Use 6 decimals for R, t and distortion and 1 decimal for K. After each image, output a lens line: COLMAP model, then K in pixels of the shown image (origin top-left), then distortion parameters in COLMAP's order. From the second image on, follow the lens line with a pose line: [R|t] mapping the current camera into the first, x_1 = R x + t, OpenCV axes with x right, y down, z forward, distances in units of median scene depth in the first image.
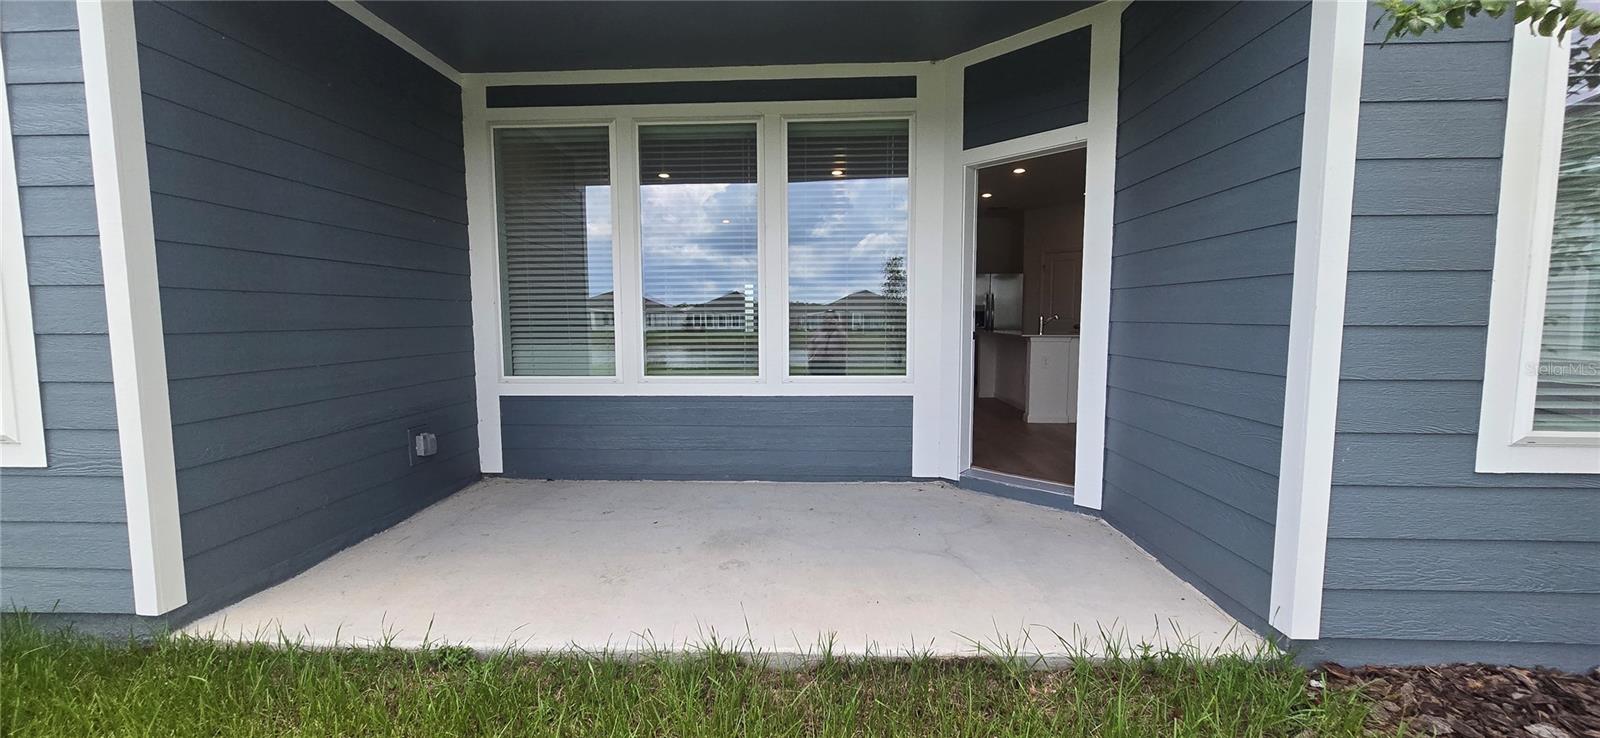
lens RADIAL K [[659.4, 0, 792.5], [0, 659.4, 384.6], [0, 0, 1]] dist [-0.002639, 0.000034]
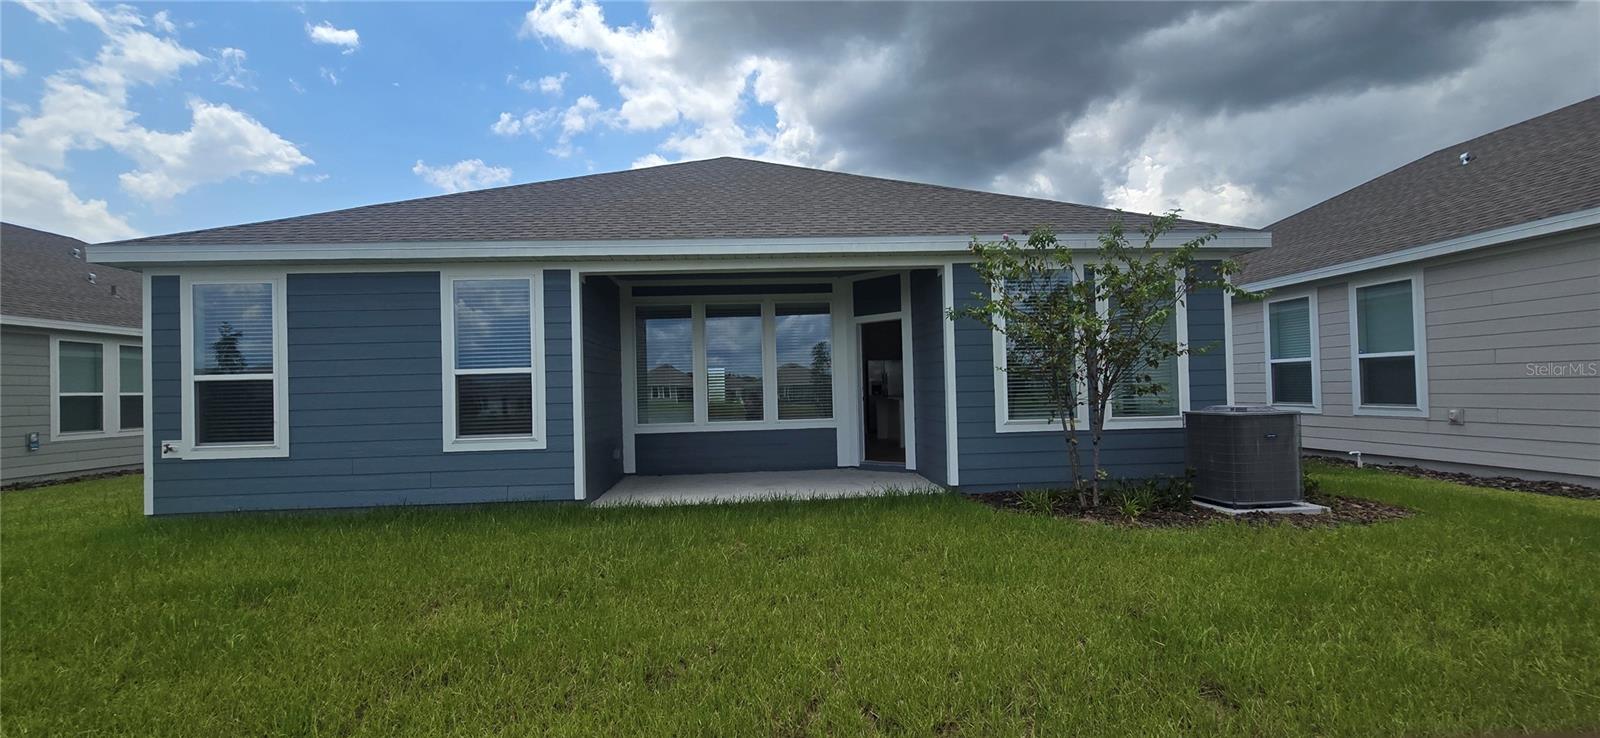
lens RADIAL K [[659.4, 0, 792.5], [0, 659.4, 384.6], [0, 0, 1]] dist [-0.002639, 0.000034]
pose [[0.993258, -0.020571, 0.114081, -0.368510], [0.032656, 0.993925, -0.105099, 0.182978], [-0.111226, 0.108116, 0.987897, -2.049565]]
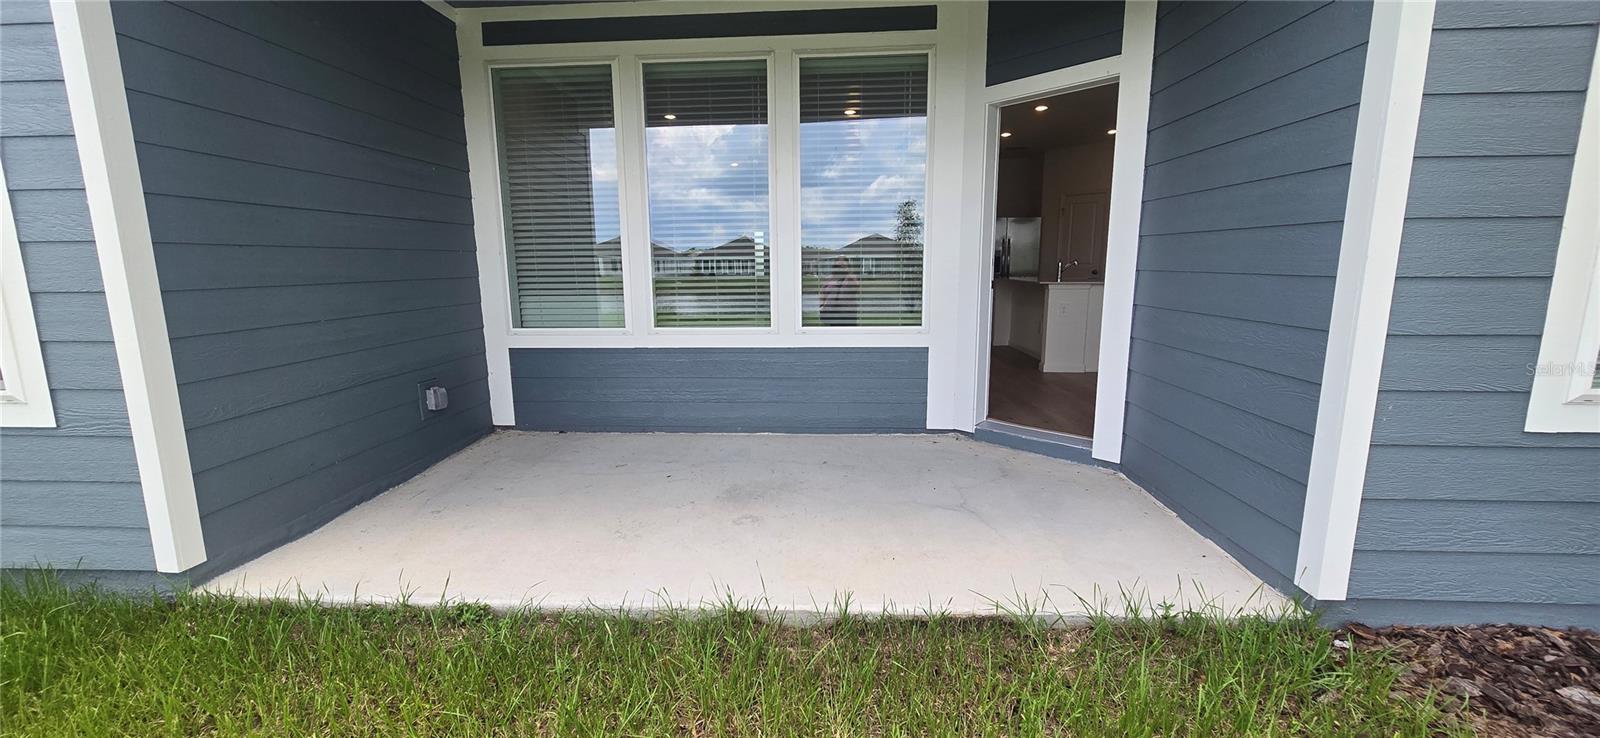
lens RADIAL K [[659.4, 0, 792.5], [0, 659.4, 384.6], [0, 0, 1]] dist [-0.002639, 0.000034]
pose [[0.999875, -0.002907, -0.015518, -0.007551], [0.004161, 0.996670, 0.081440, -0.014601], [0.015229, -0.081495, 0.996557, 0.033550]]
